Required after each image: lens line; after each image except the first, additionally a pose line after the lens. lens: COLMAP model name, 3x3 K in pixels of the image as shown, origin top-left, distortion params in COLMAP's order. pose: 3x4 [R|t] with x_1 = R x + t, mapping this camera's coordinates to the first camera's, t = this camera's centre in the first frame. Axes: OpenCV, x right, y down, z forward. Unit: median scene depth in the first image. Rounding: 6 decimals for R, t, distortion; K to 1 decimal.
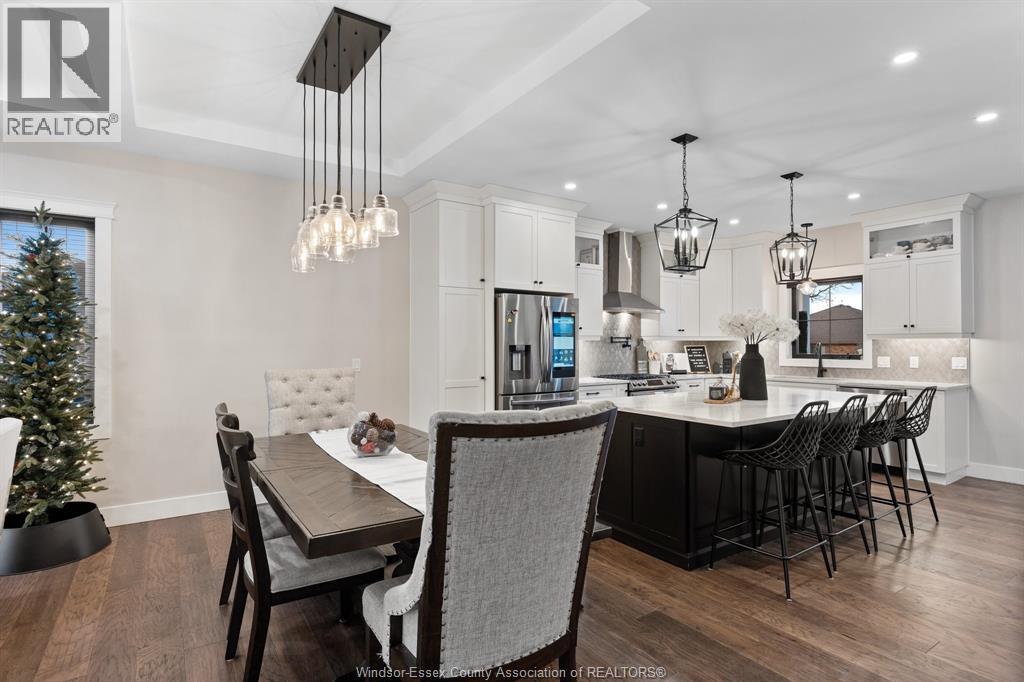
lens RADIAL K [[527.6, 0, 510.1], [0, 527.6, 342.2], [0, 0, 1]] dist [-0.005431, 0.000935]
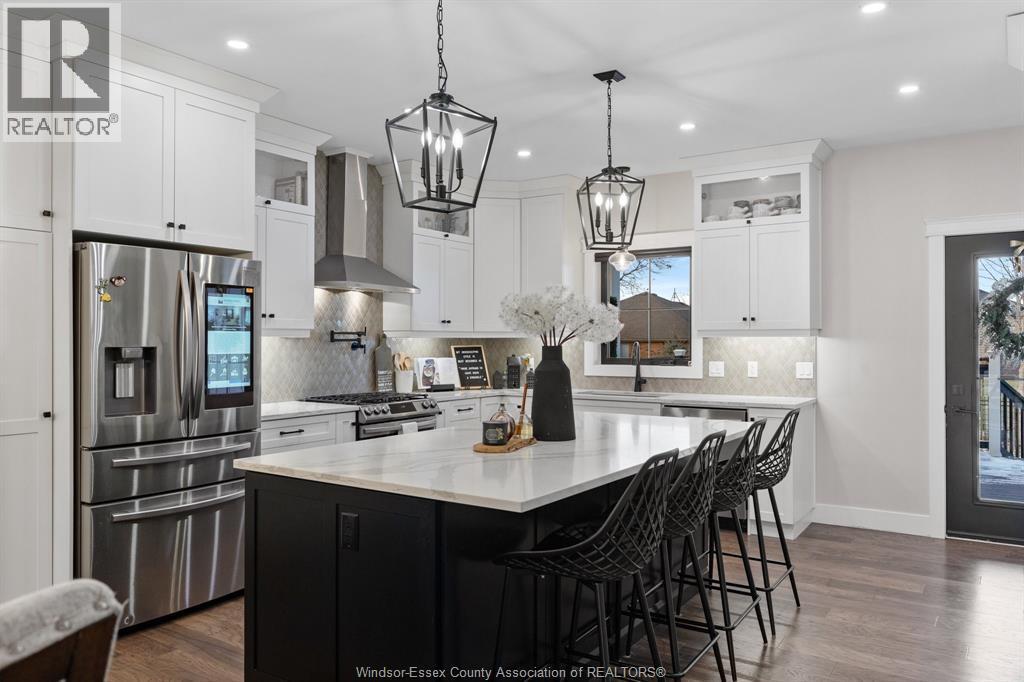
lens RADIAL K [[749.2, 0, 510.3], [0, 749.2, 344.5], [0, 0, 1]] dist [-0.012622, -0.003077]
pose [[0.926654, -0.000317, 0.375916, 0.082772], [-0.002782, 0.999966, 0.007701, -0.003453], [-0.375905, -0.008182, 0.926622, 0.197873]]
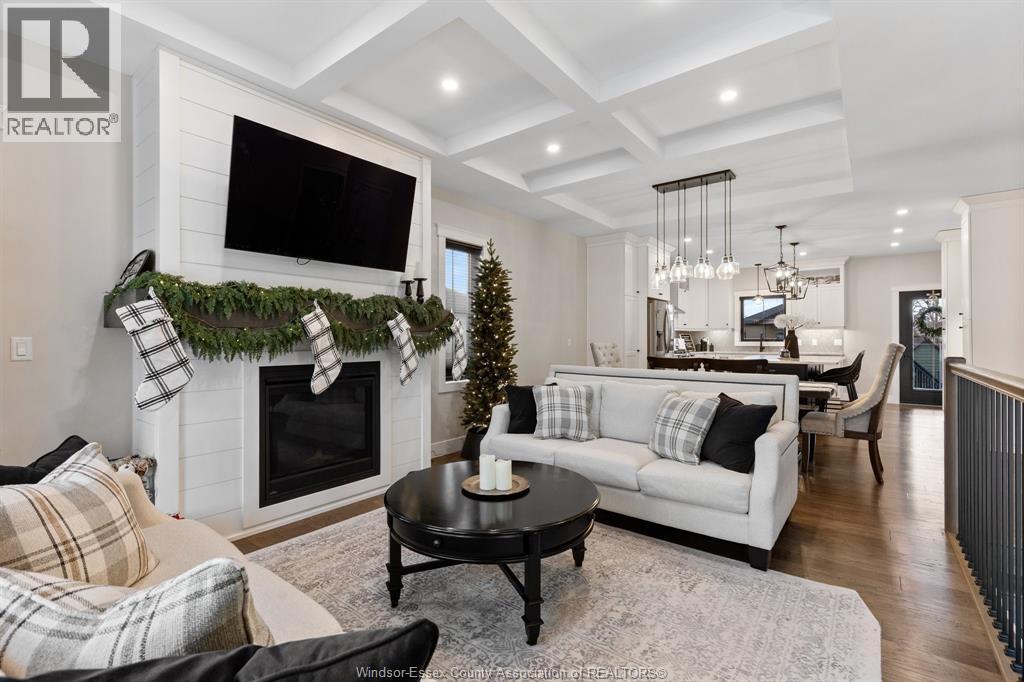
lens RADIAL K [[460.7, 0, 509.7], [0, 460.7, 339.0], [0, 0, 1]] dist [-0.001369, 0.000093]
pose [[0.951842, 0.001780, 0.306584, -0.885006], [-0.002670, 0.999993, 0.002484, 0.028543], [-0.306578, -0.003183, 0.951840, -0.261663]]
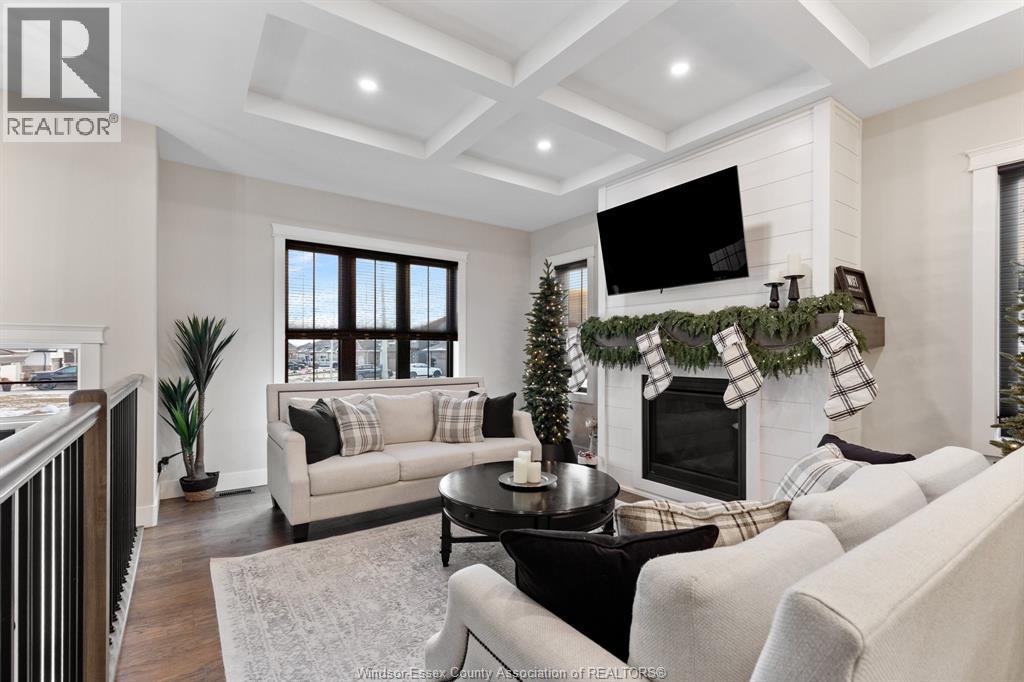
lens RADIAL K [[460.7, 0, 513.4], [0, 460.7, 350.5], [0, 0, 1]] dist [-0.001369, 0.000093]
pose [[0.025245, -0.000508, -0.999681, -0.212121], [0.000372, 1.000000, -0.000499, 0.024476], [0.999681, -0.000359, 0.025246, 0.152663]]
